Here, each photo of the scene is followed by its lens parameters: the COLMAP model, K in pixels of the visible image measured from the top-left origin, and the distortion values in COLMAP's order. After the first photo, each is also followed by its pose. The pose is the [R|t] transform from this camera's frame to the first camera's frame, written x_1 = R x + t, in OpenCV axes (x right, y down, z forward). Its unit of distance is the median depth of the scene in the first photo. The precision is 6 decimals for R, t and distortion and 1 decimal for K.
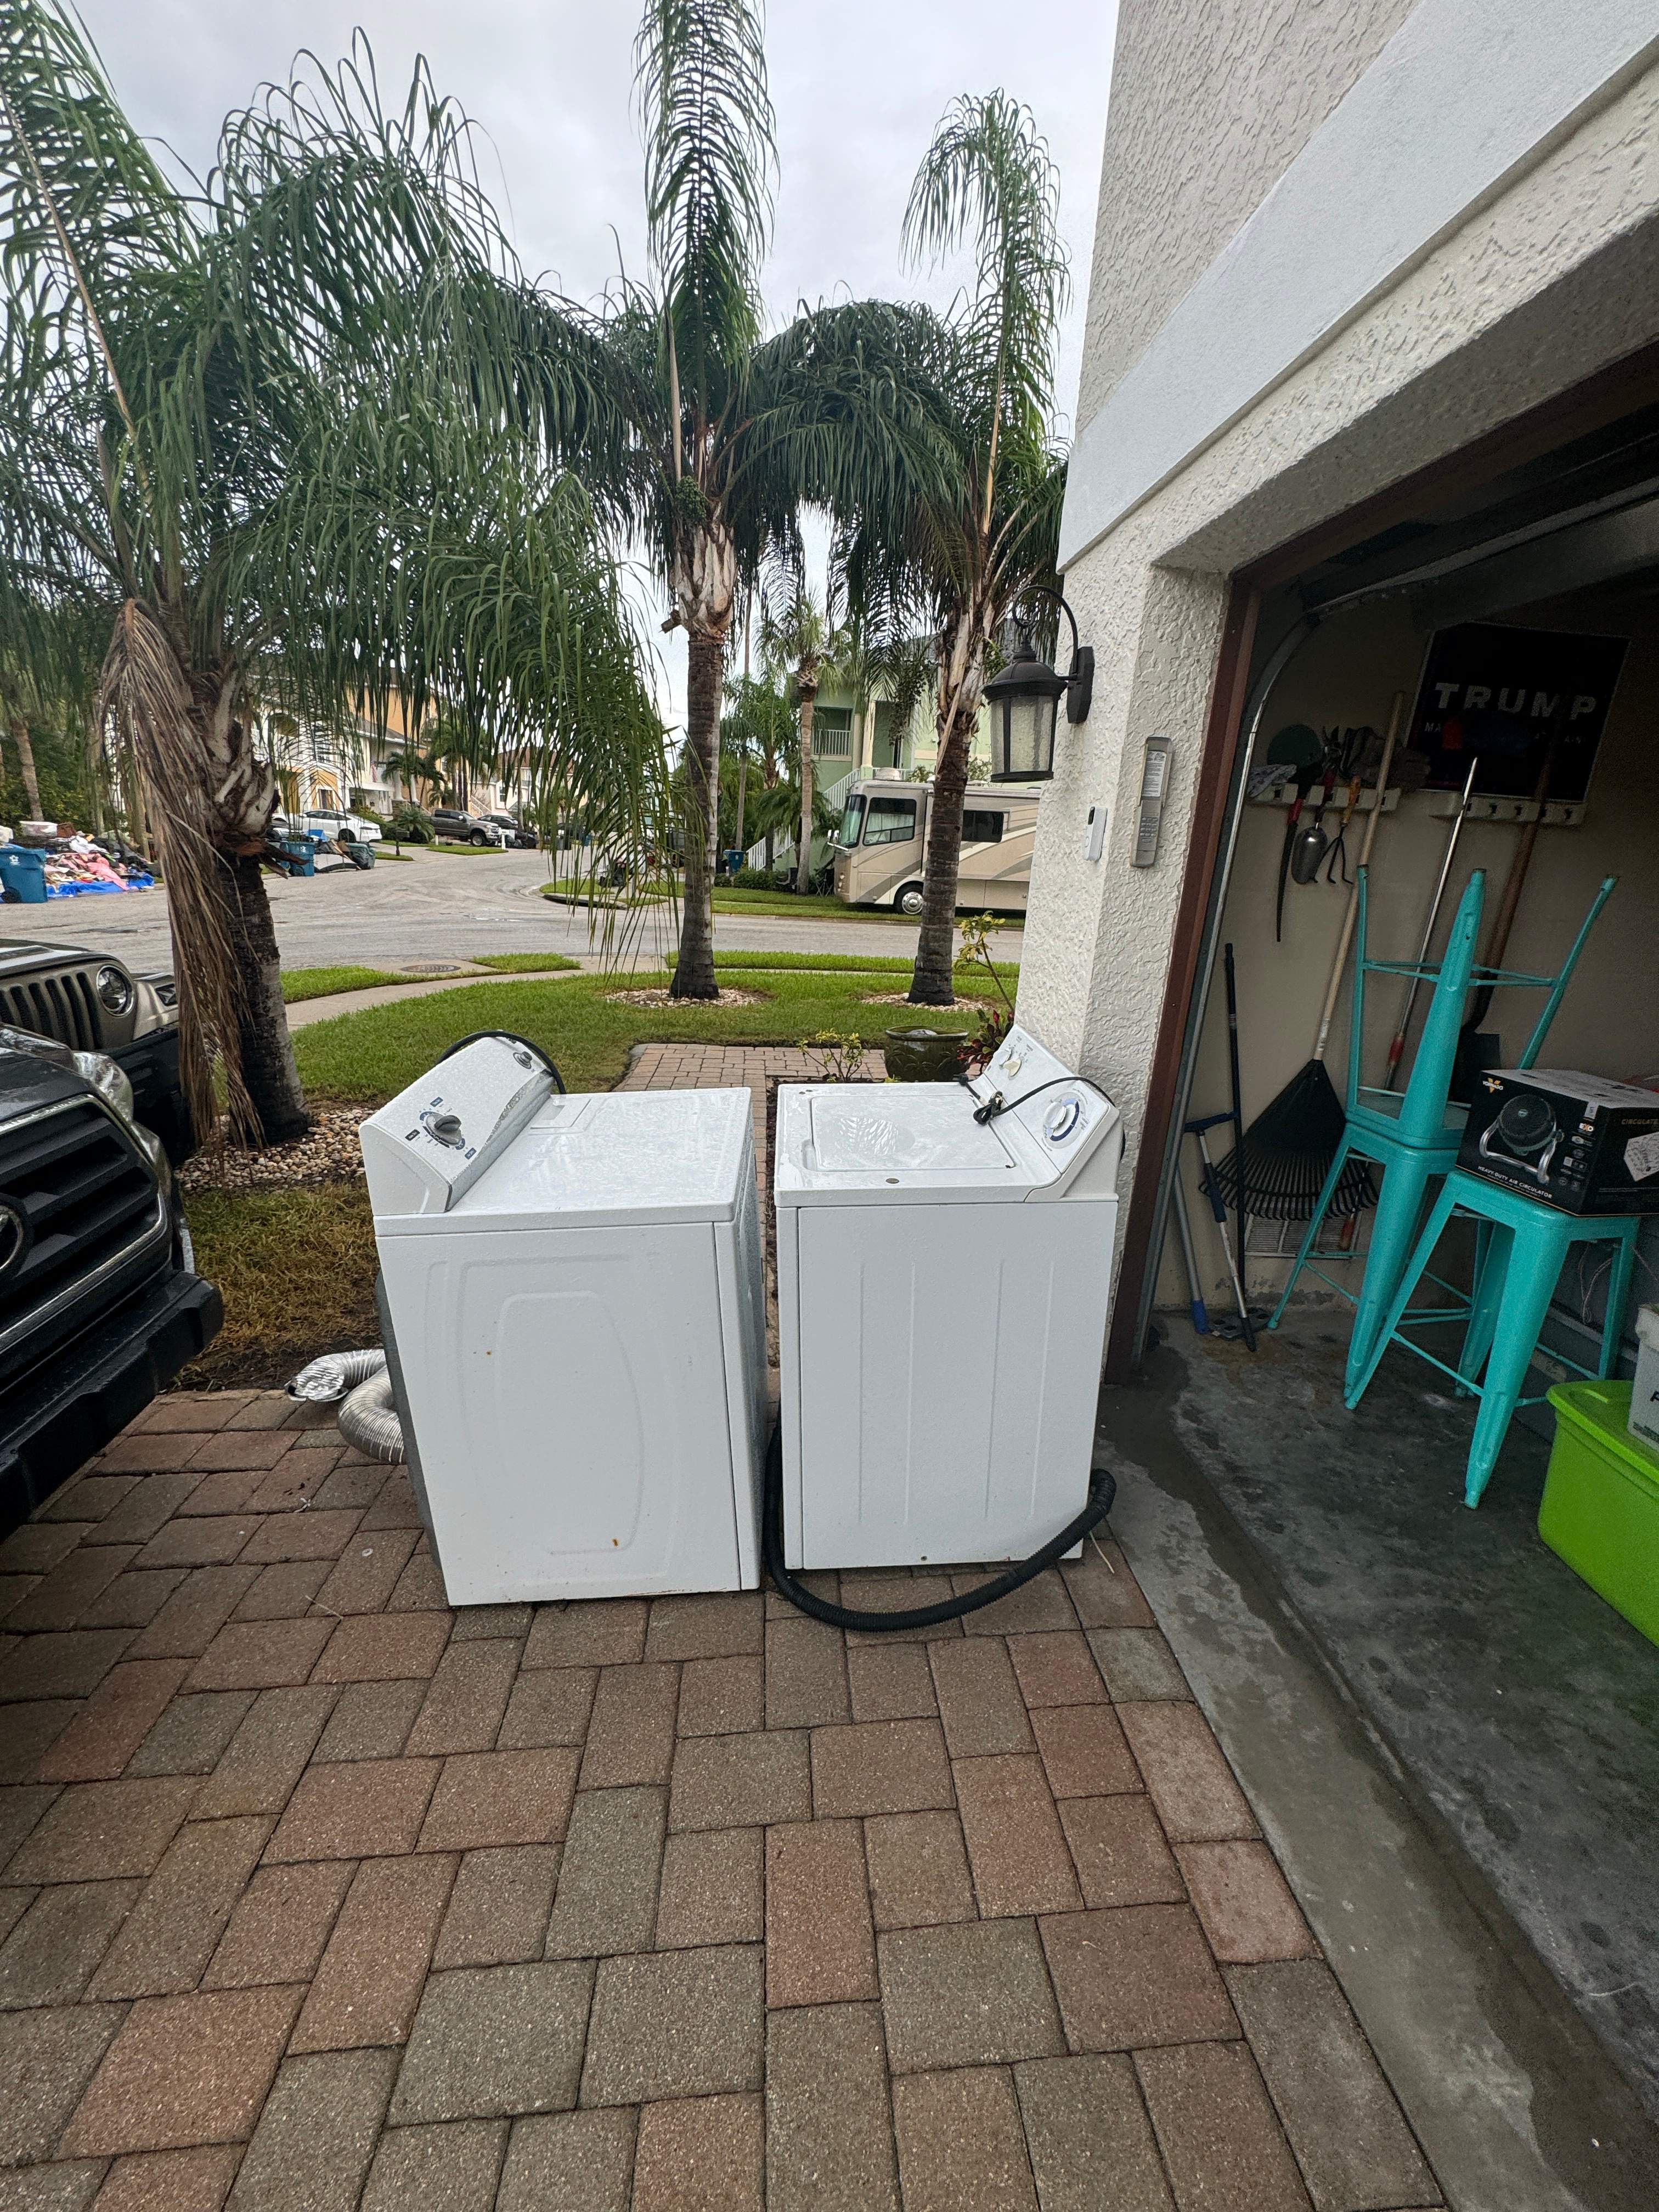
lens RADIAL K [[886.5, 0, 831.8], [0, 886.5, 1103.5], [0, 0, 1]] dist [0.000047, -0.000322]
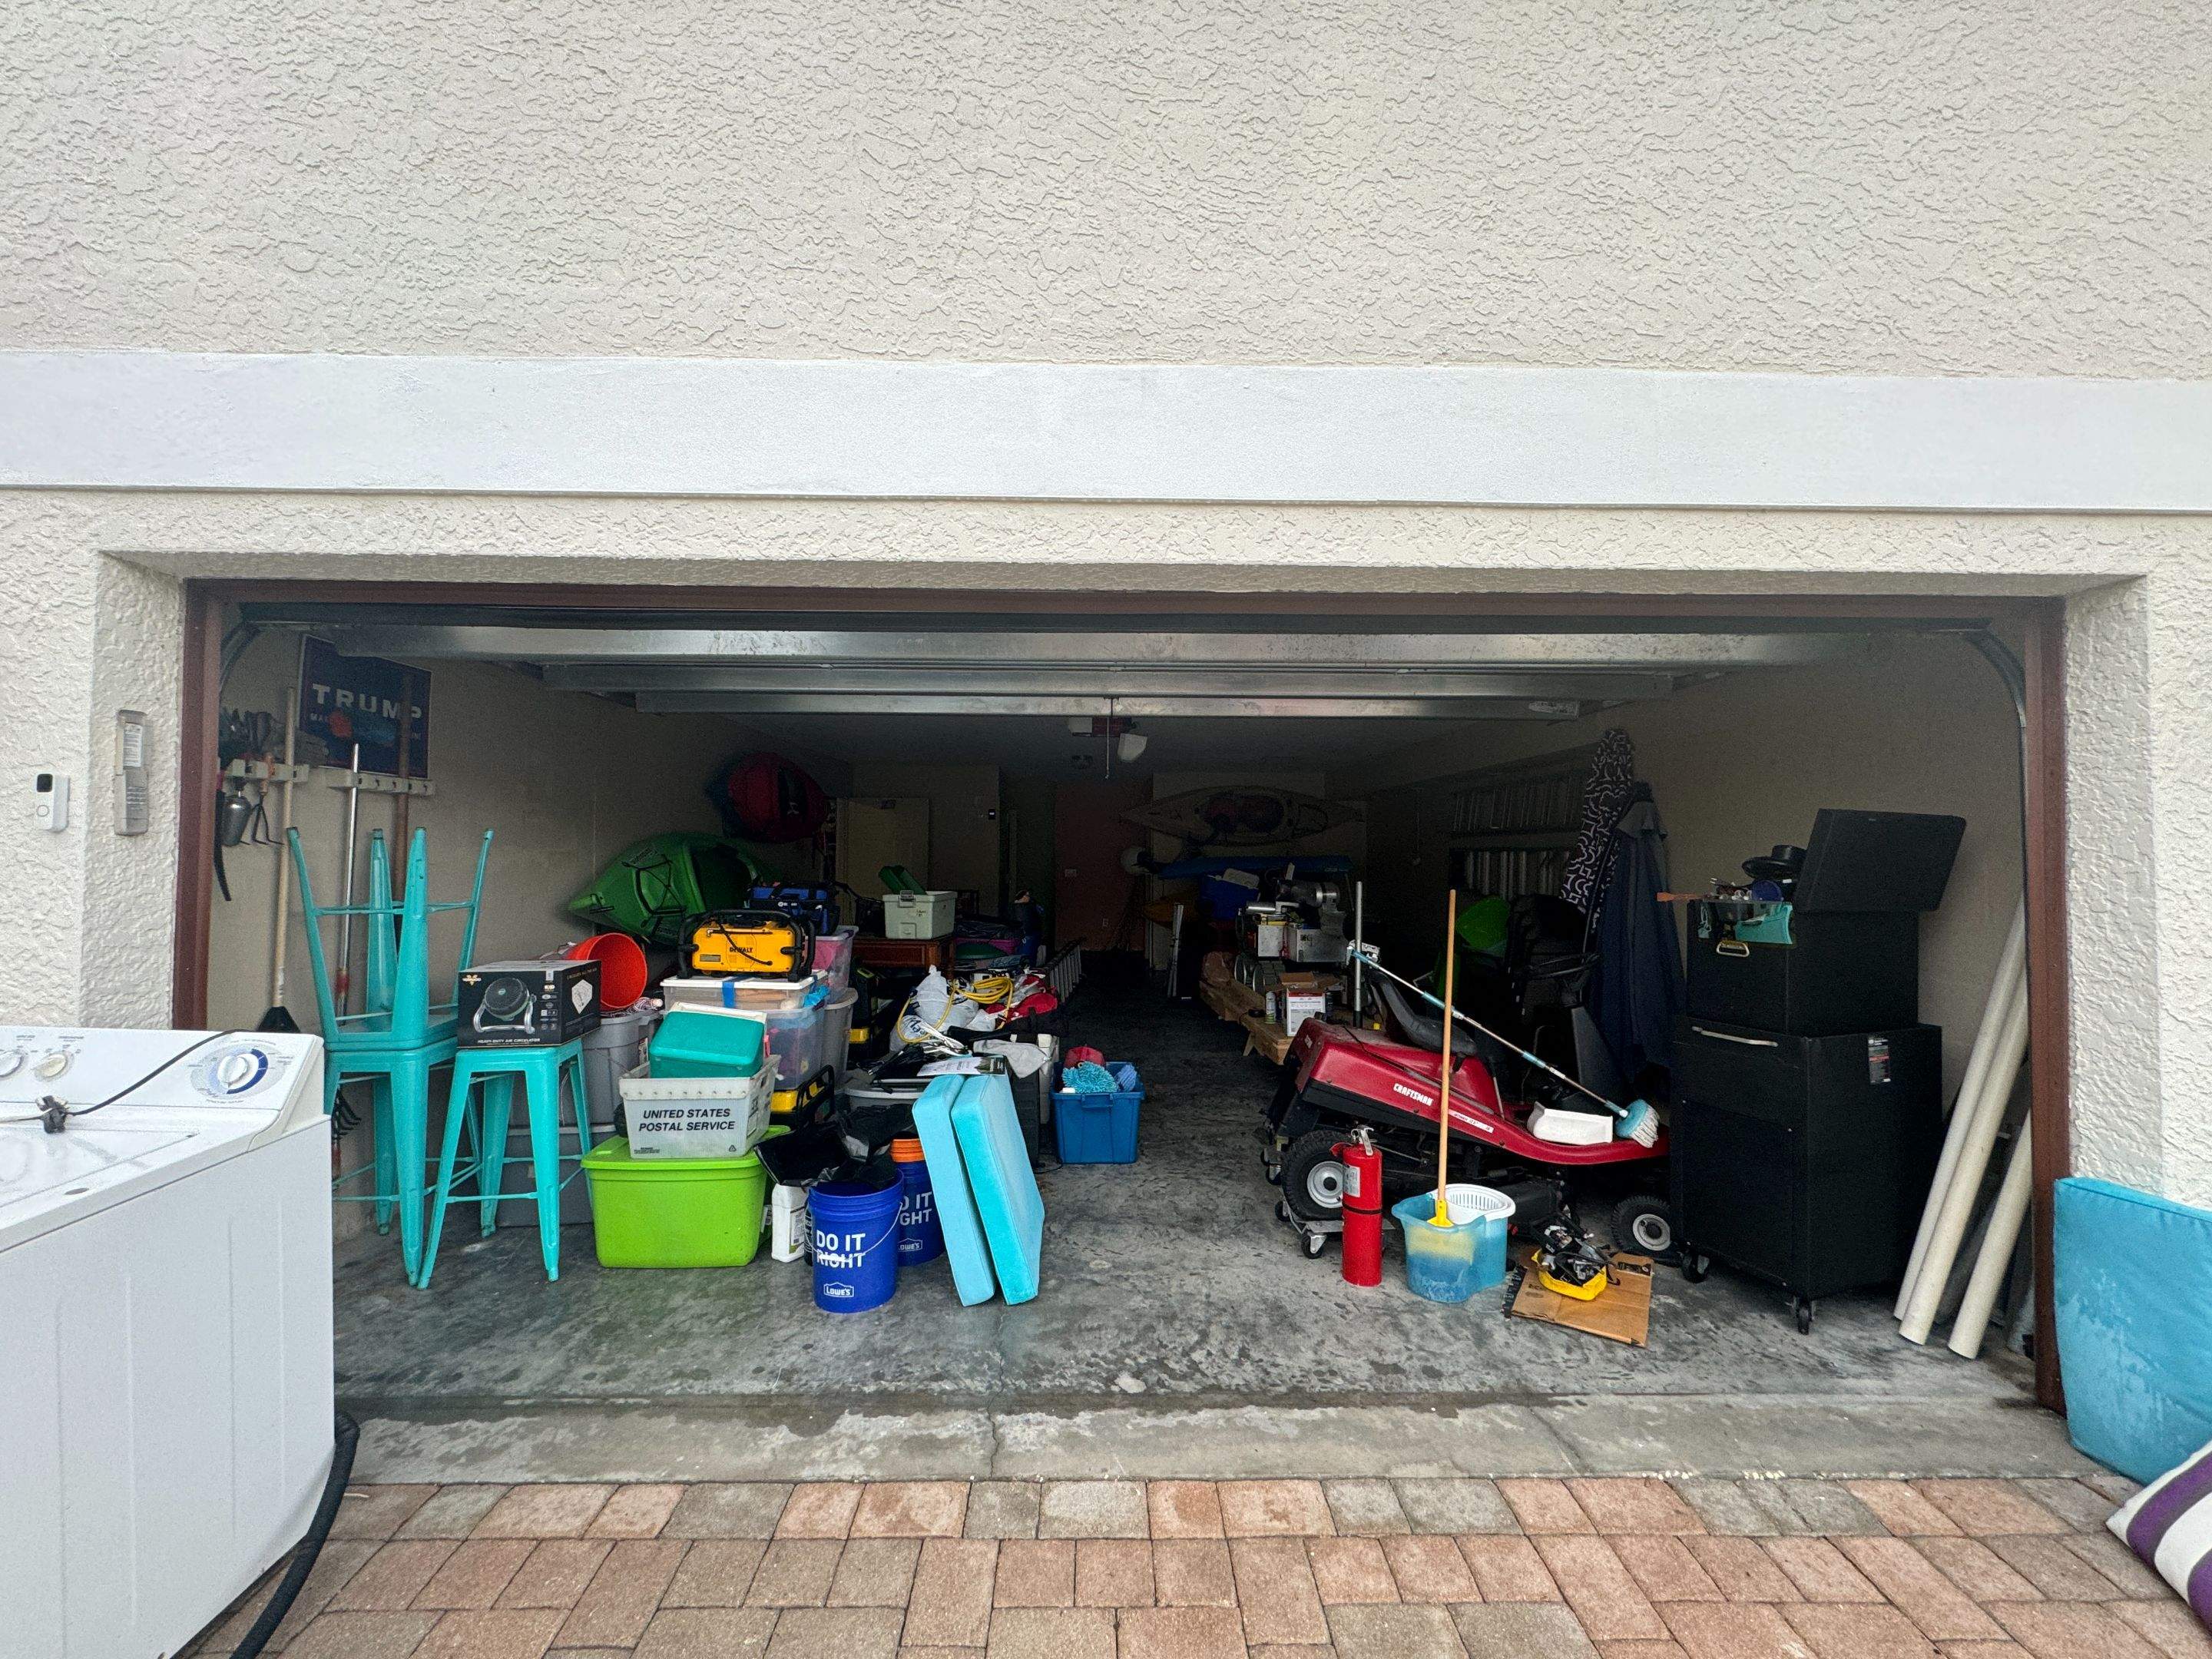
lens RADIAL K [[873.7, 0, 1098.5], [0, 873.7, 833.1], [0, 0, 1]] dist [0.000290, -0.000035]
pose [[0.064668, -0.034722, 0.997303, -0.538120], [0.282344, 0.959195, 0.015087, 0.015622], [-0.957131, 0.280607, 0.071833, -0.082502]]
